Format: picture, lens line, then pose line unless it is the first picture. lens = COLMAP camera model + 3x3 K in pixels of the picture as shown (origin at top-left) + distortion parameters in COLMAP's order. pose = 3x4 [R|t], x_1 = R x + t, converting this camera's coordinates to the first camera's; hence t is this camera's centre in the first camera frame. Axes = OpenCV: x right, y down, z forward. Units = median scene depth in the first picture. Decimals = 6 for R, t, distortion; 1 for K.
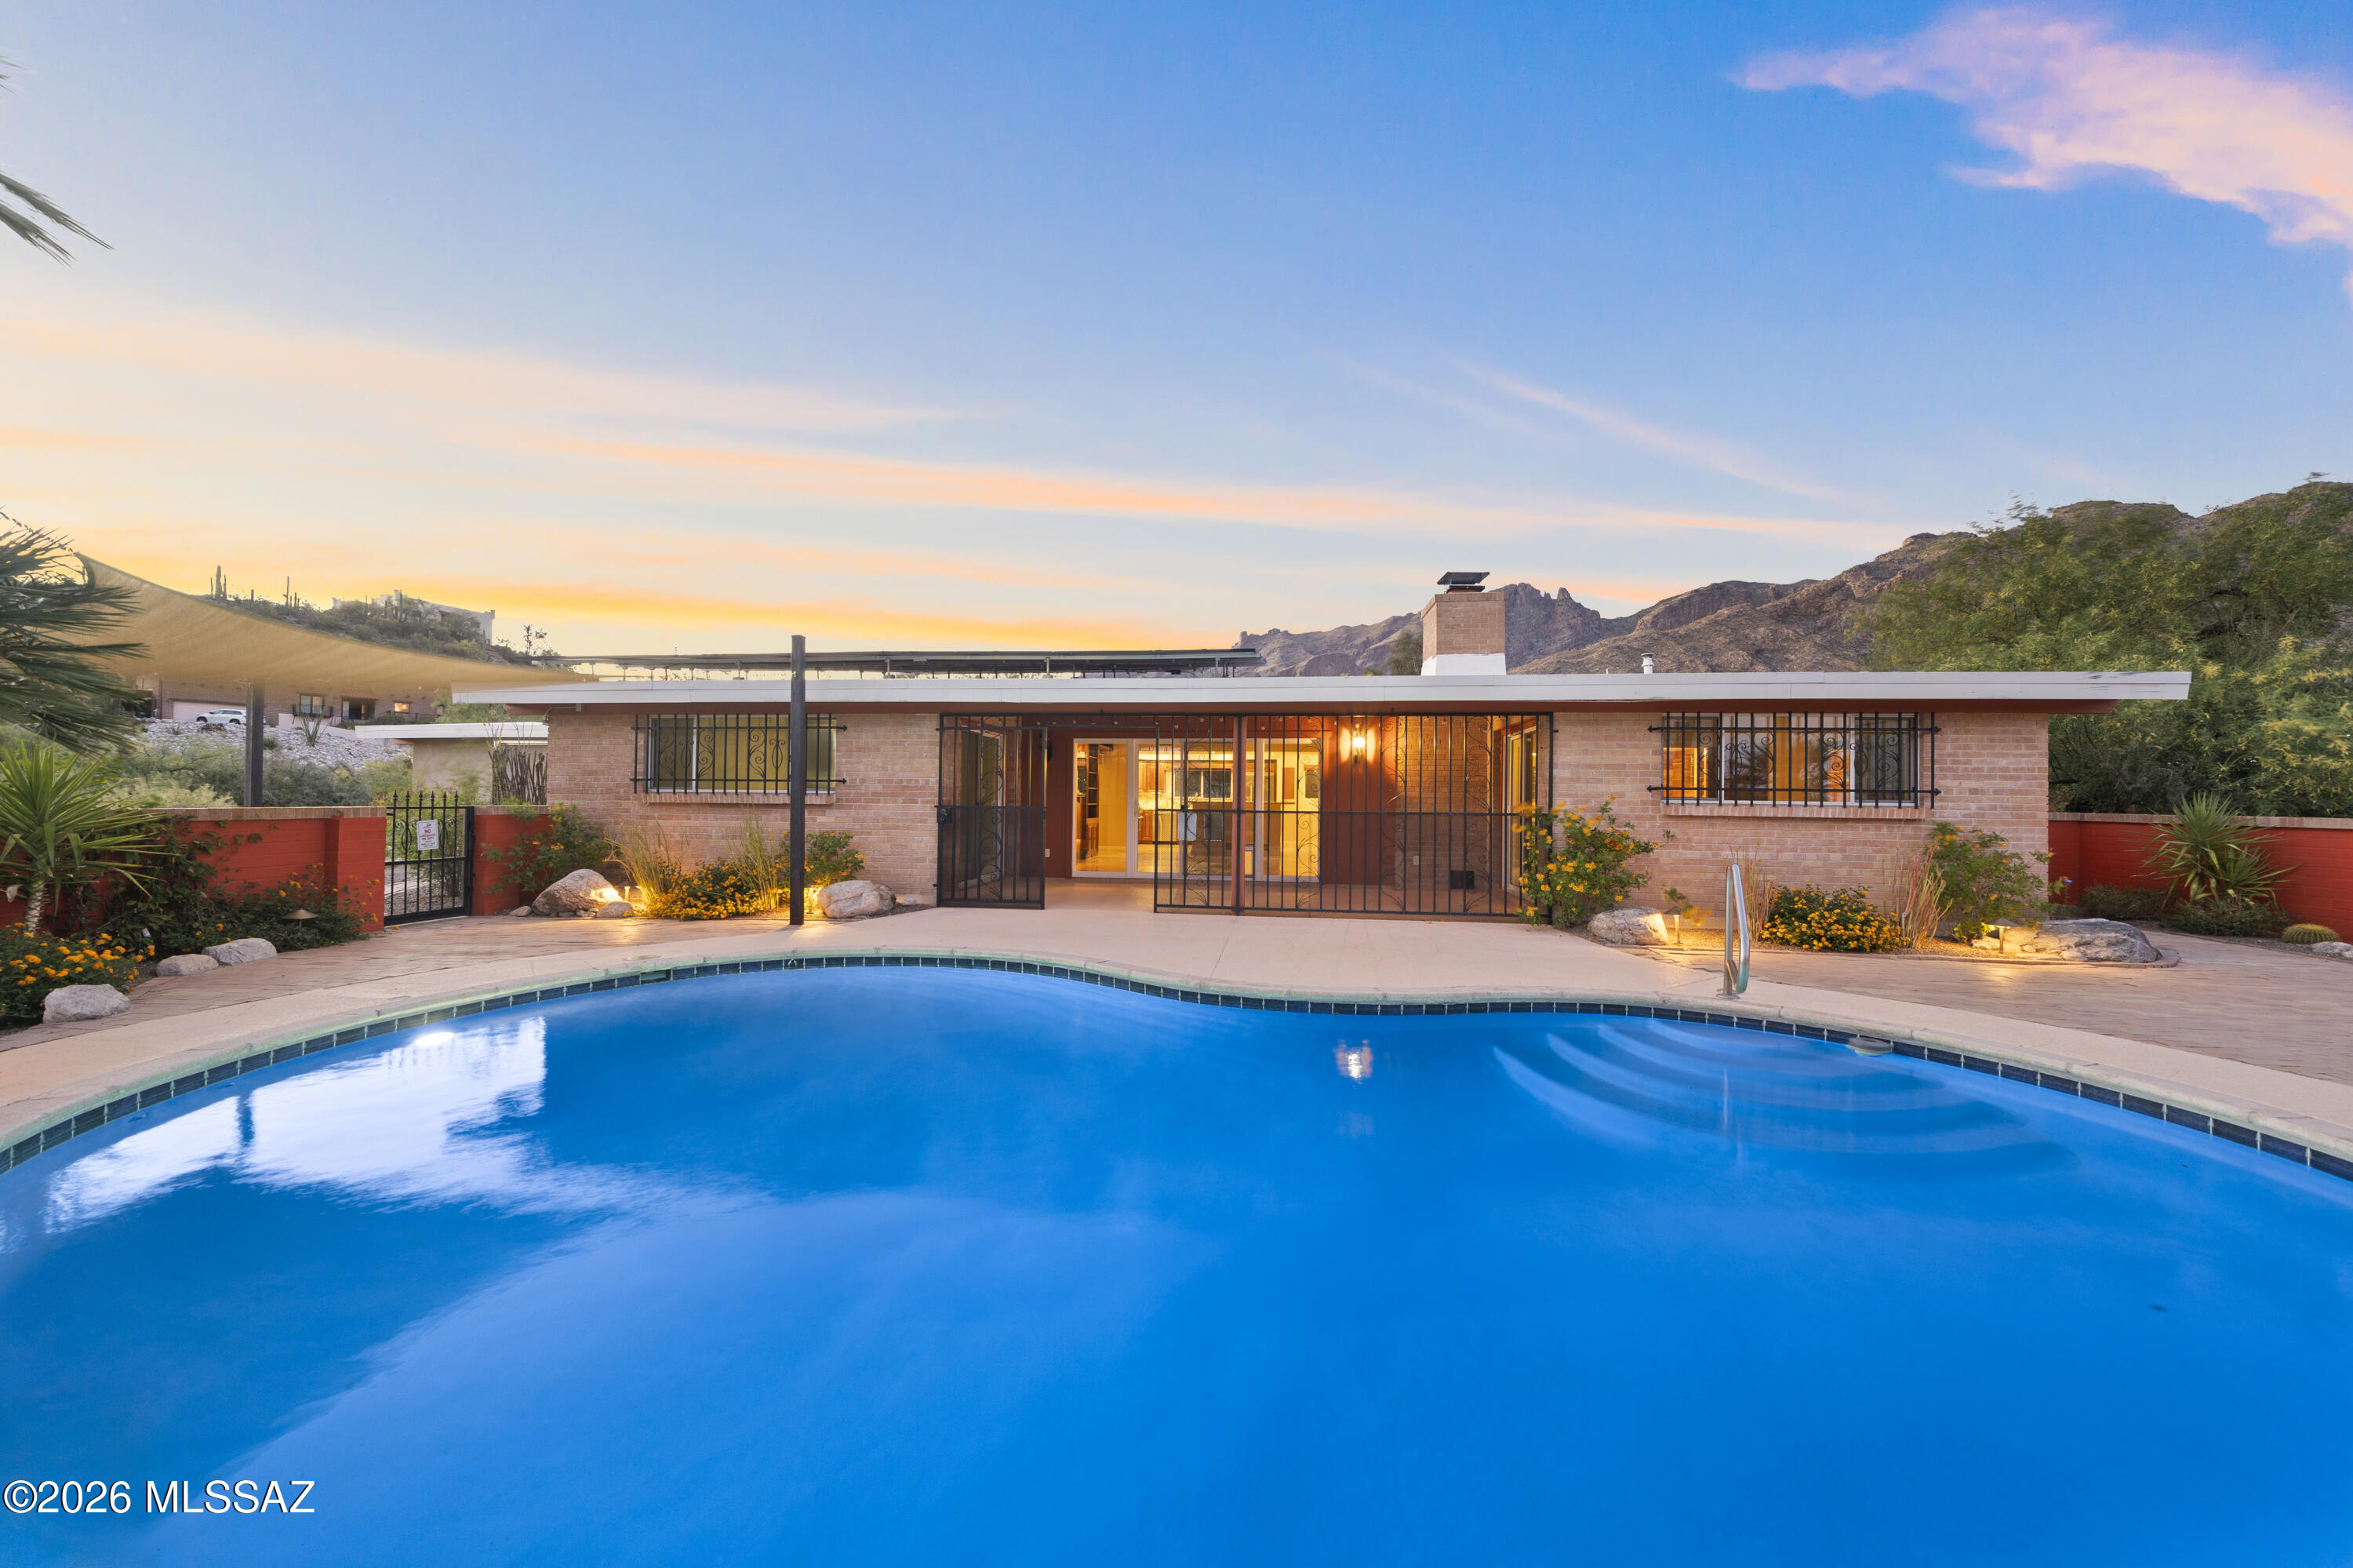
lens RADIAL K [[807.1, 0, 1179.9], [0, 807.1, 808.5], [0, 0, 1]] dist [0.000691, 0.000024]
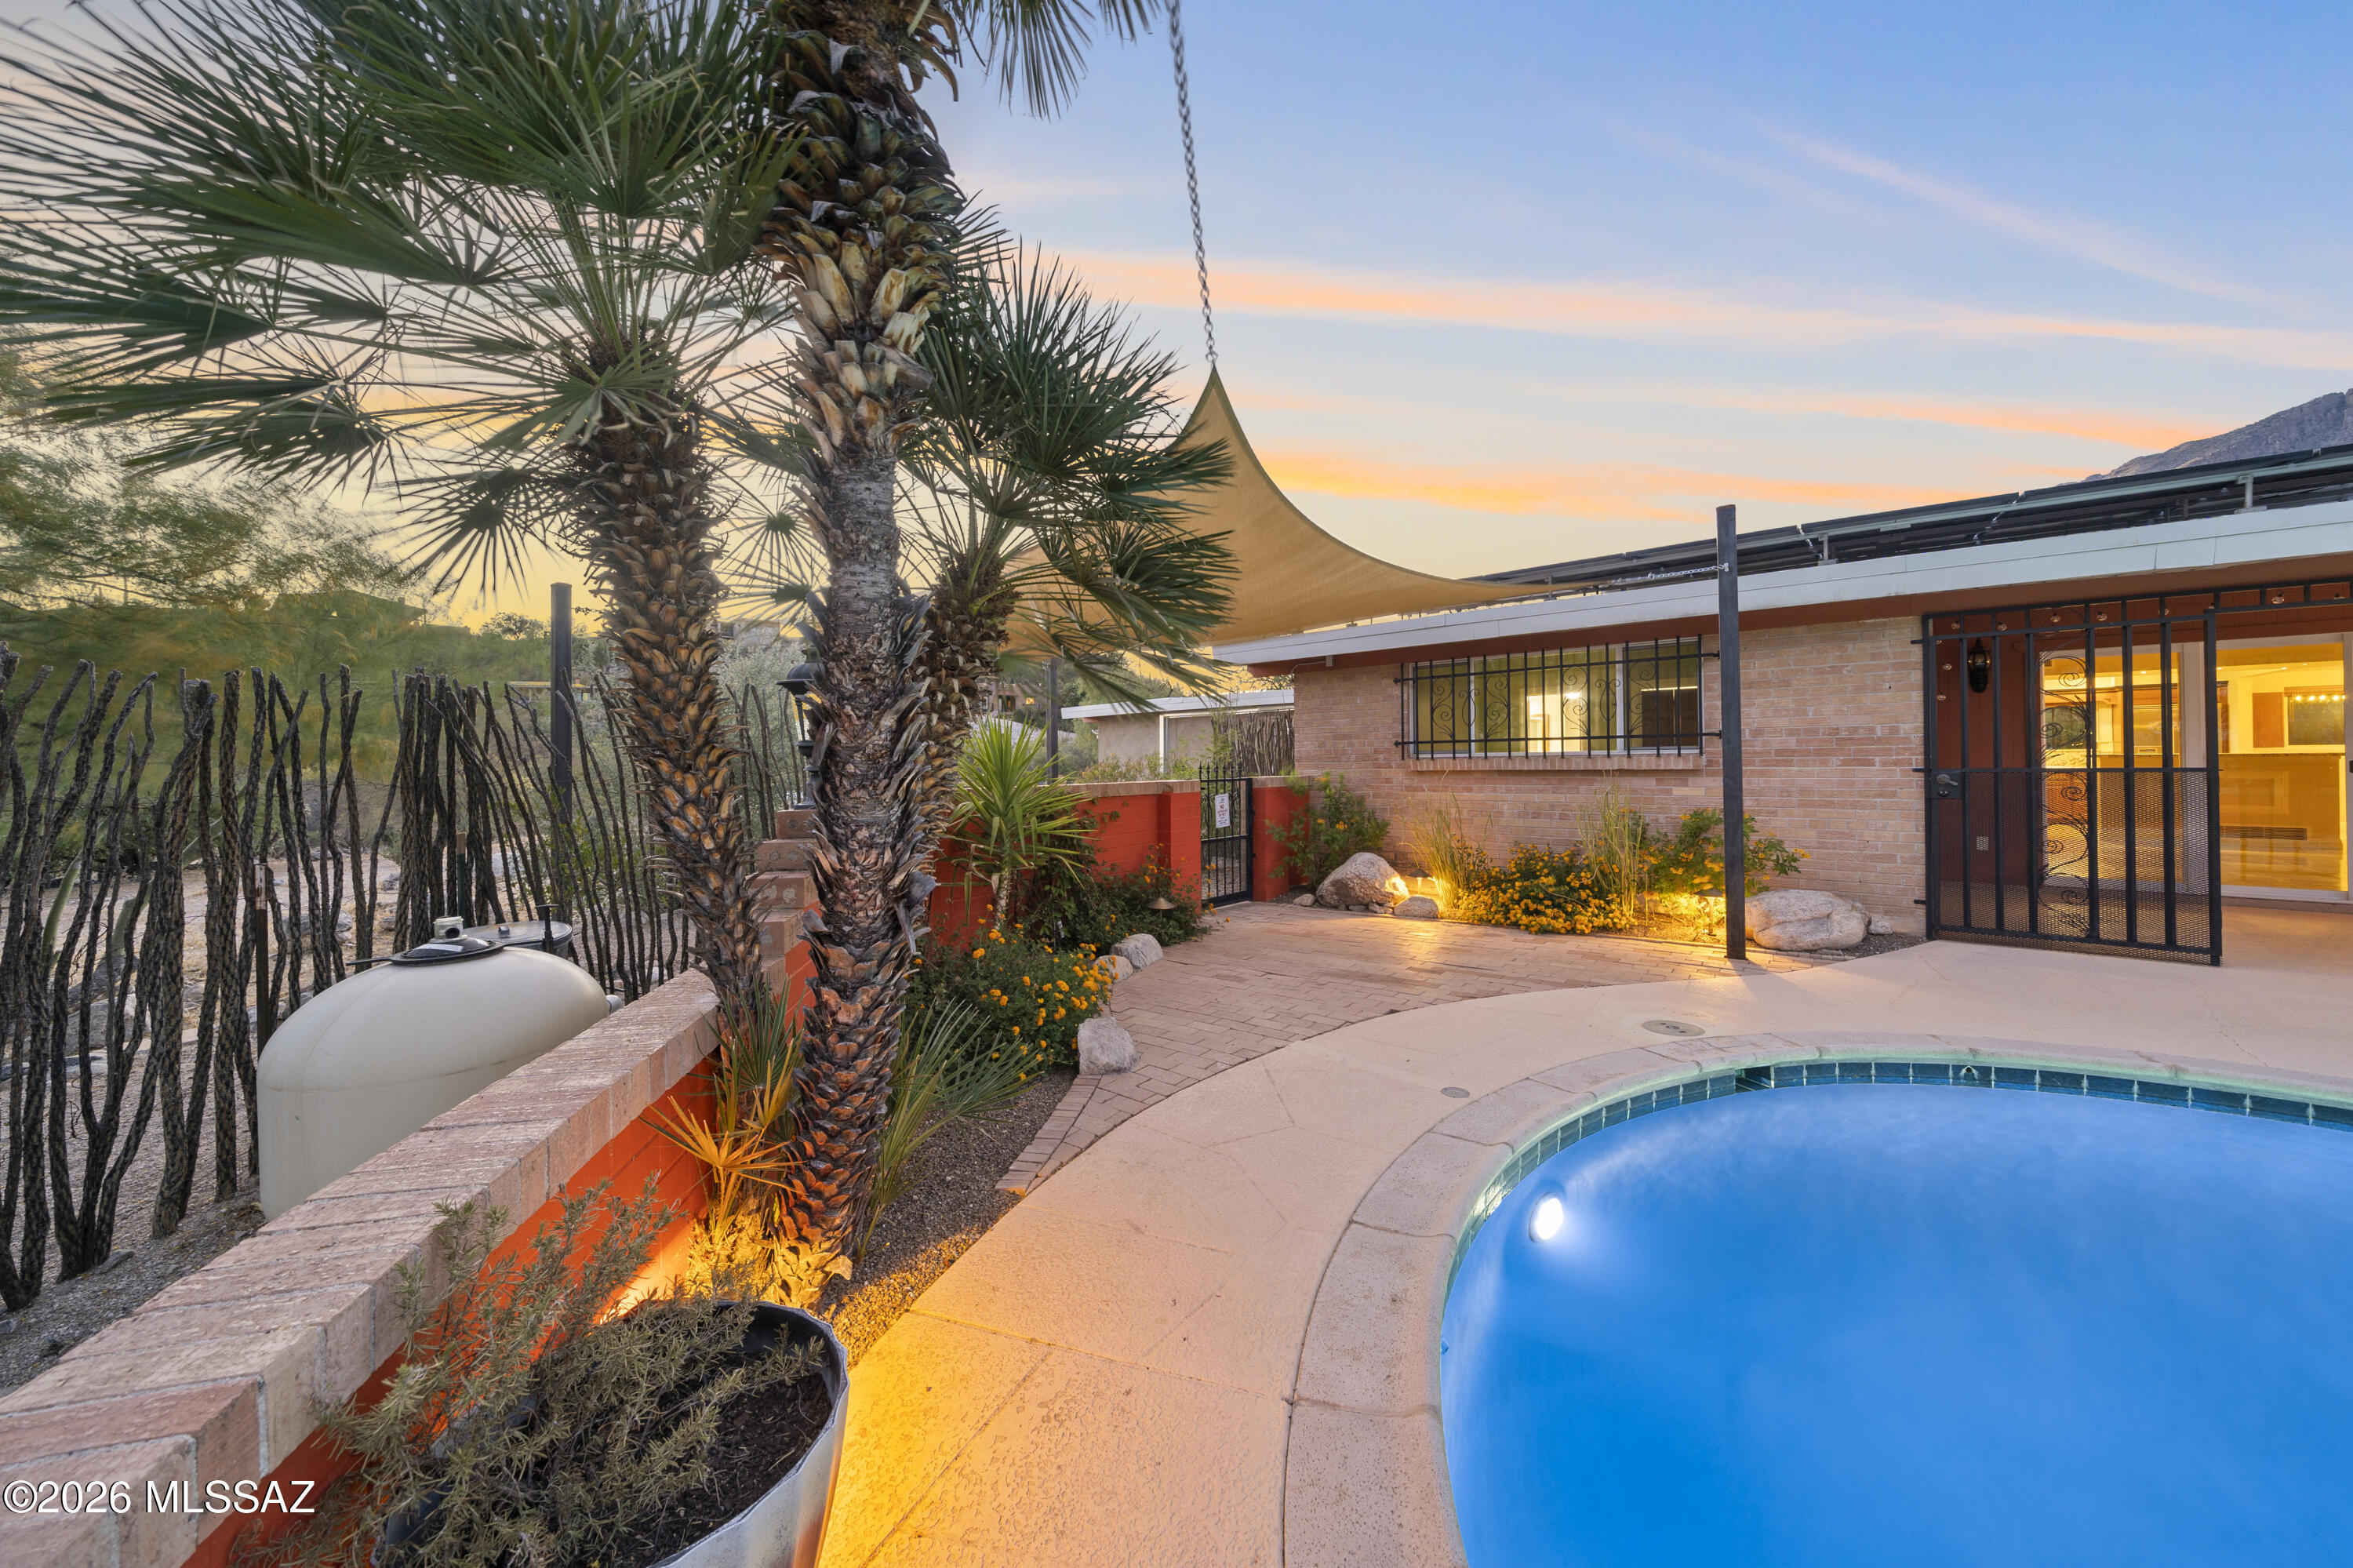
lens RADIAL K [[798.7, 0, 1176.5], [0, 798.7, 784.0], [0, 0, 1]] dist [0.000031, 0.000000]
pose [[0.845313, -0.004835, -0.534249, -0.464027], [0.014014, 0.999816, 0.013125, -0.008394], [0.534087, -0.018582, 0.845225, 0.208781]]
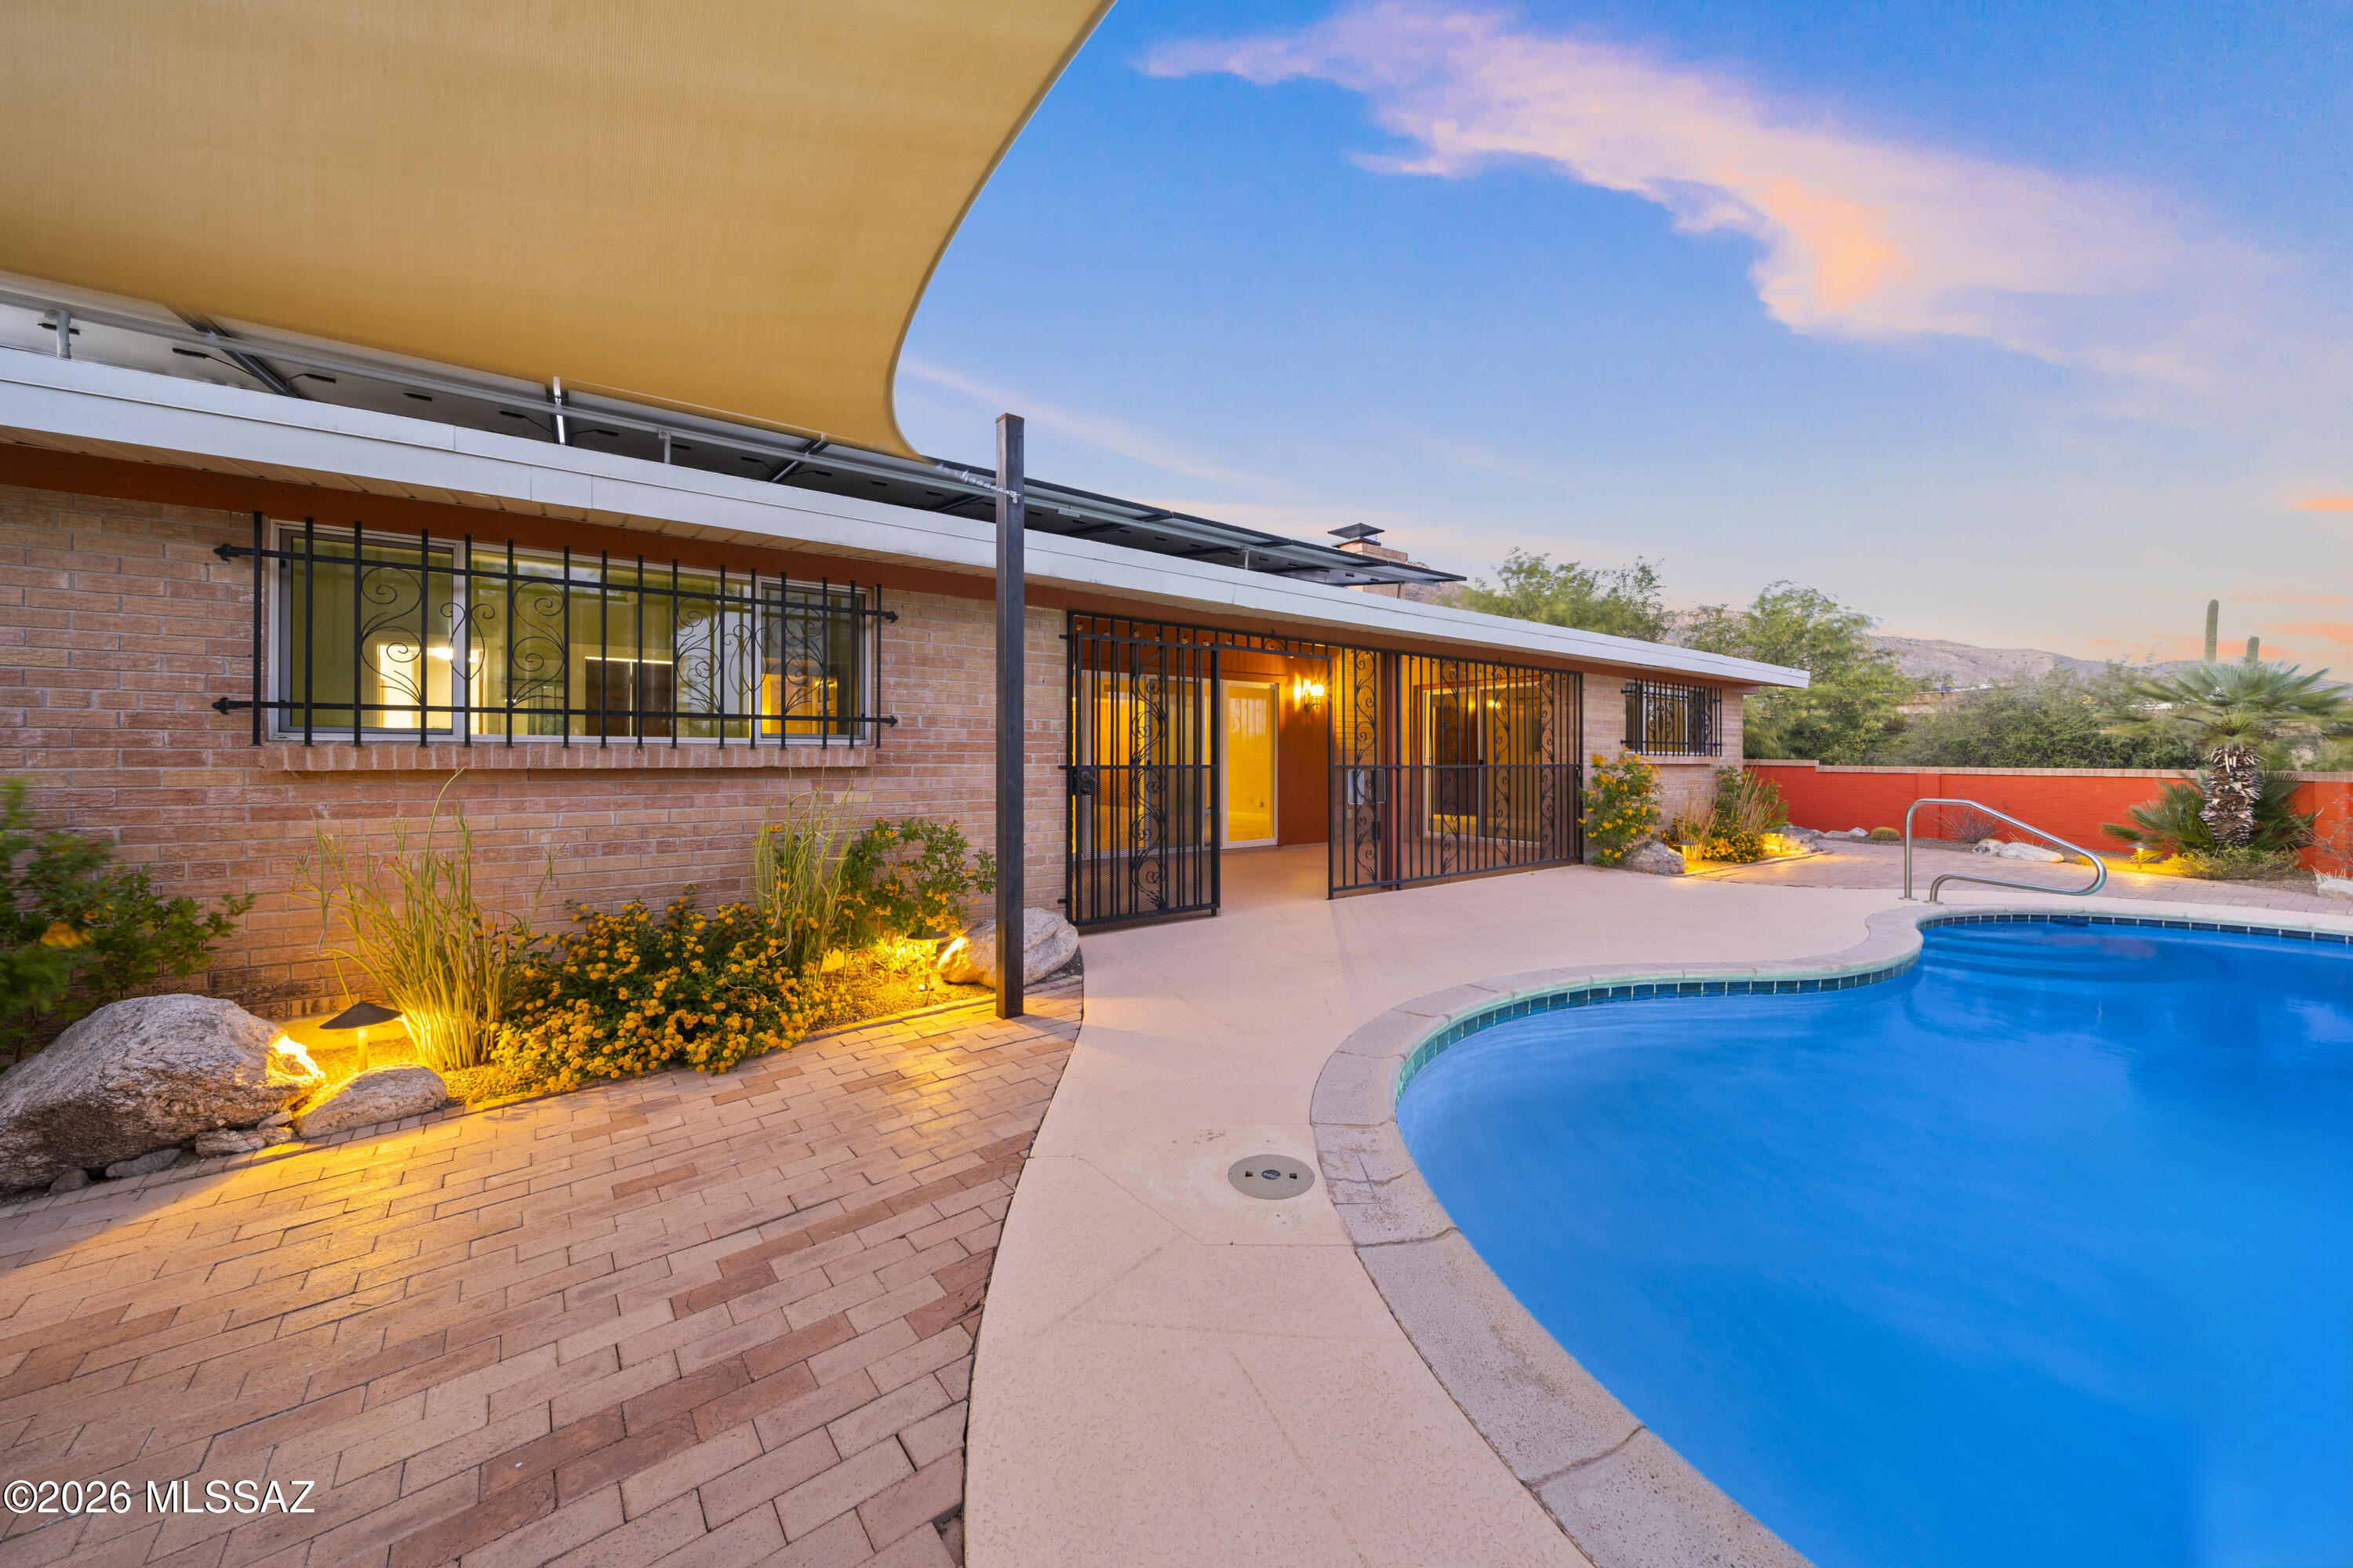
lens RADIAL K [[857.8, 0, 1229.7], [0, 857.8, 740.8], [0, 0, 1]] dist [0.000536, 0.000051]
pose [[0.706198, 0.002830, 0.708009, -0.679828], [-0.000945, 0.999995, -0.003055, -0.021024], [-0.708014, 0.001489, 0.706197, 0.484108]]
